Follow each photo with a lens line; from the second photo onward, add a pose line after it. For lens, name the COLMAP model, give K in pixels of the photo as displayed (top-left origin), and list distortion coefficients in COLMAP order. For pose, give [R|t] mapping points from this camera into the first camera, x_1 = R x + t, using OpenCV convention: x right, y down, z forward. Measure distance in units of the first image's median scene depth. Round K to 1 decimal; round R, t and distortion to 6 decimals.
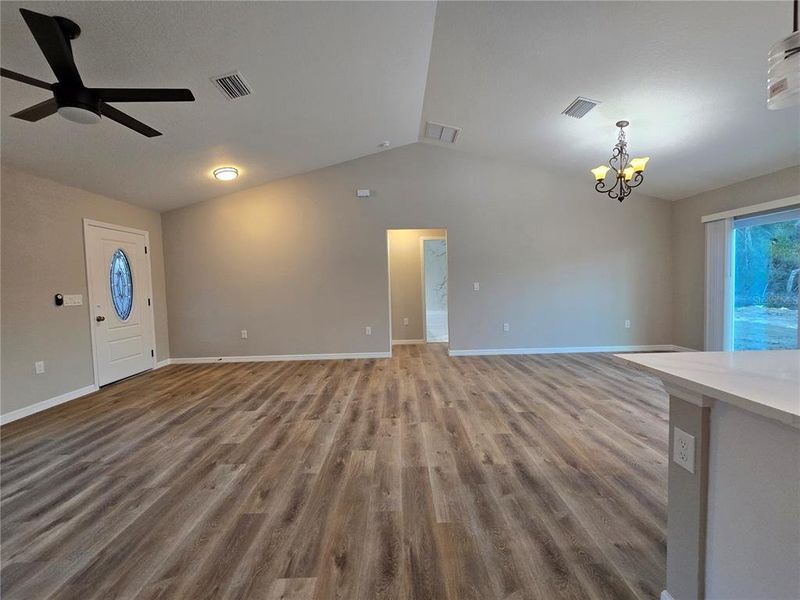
lens RADIAL K [[328.2, 0, 404.7], [0, 328.2, 303.1], [0, 0, 1]] dist [-0.005551, 0.001108]
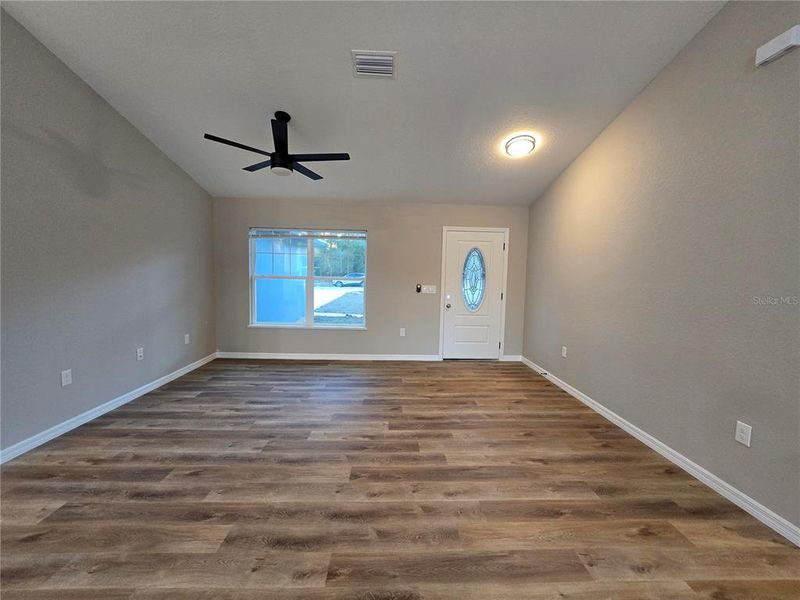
lens RADIAL K [[328.2, 0, 398.2], [0, 328.2, 297.6], [0, 0, 1]] dist [-0.005551, 0.001108]
pose [[0.011751, 0.104711, -0.994433, 0.434227], [-0.084038, 0.991087, 0.103365, -0.134809], [0.996393, 0.082356, 0.020446, 1.092382]]
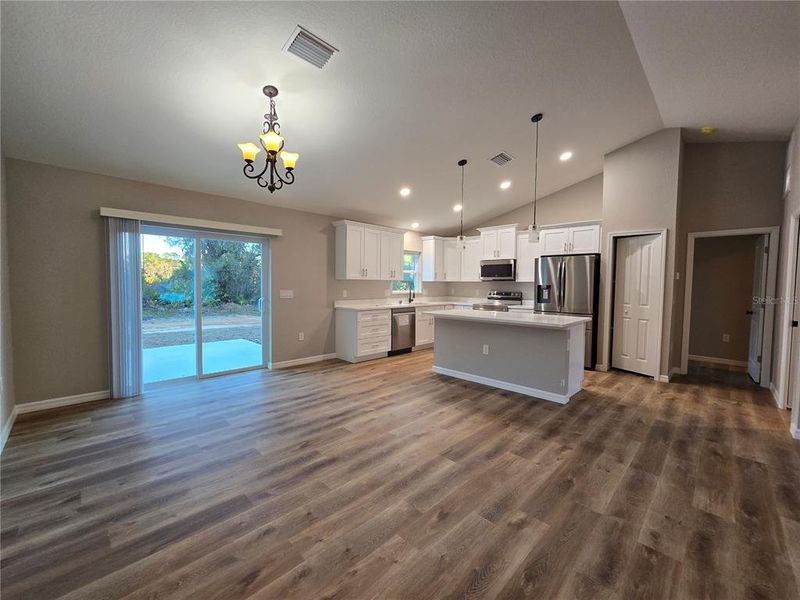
lens RADIAL K [[328.2, 0, 399.3], [0, 328.2, 298.7], [0, 0, 1]] dist [-0.005551, 0.001108]
pose [[-0.692767, -0.015684, 0.720991, -0.131333], [0.050712, 0.996229, 0.070399, -0.128324], [-0.719376, 0.085333, -0.689360, 1.689820]]
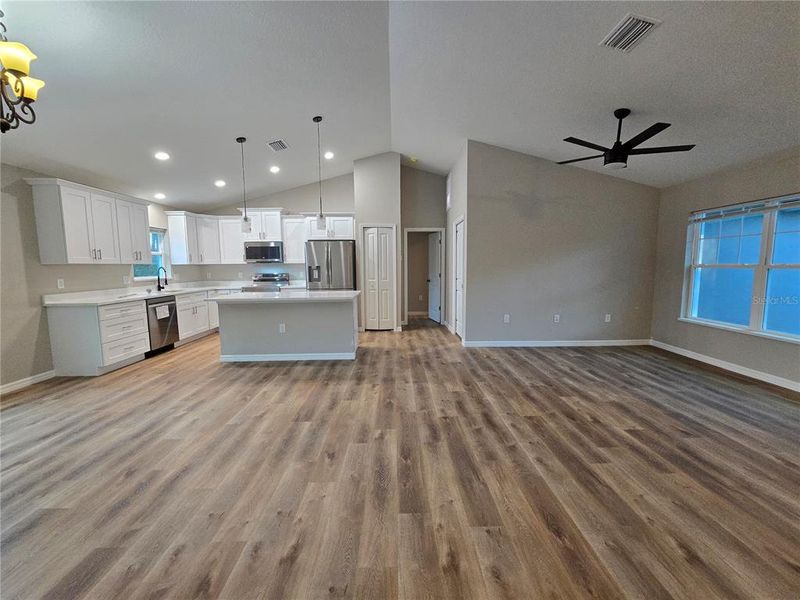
lens RADIAL K [[328.2, 0, 400.9], [0, 328.2, 298.9], [0, 0, 1]] dist [-0.005551, 0.001108]
pose [[-0.999386, 0.034387, 0.006743, 0.077743], [0.035028, 0.985790, 0.164289, -0.152173], [-0.000998, 0.164424, -0.986389, 1.937649]]
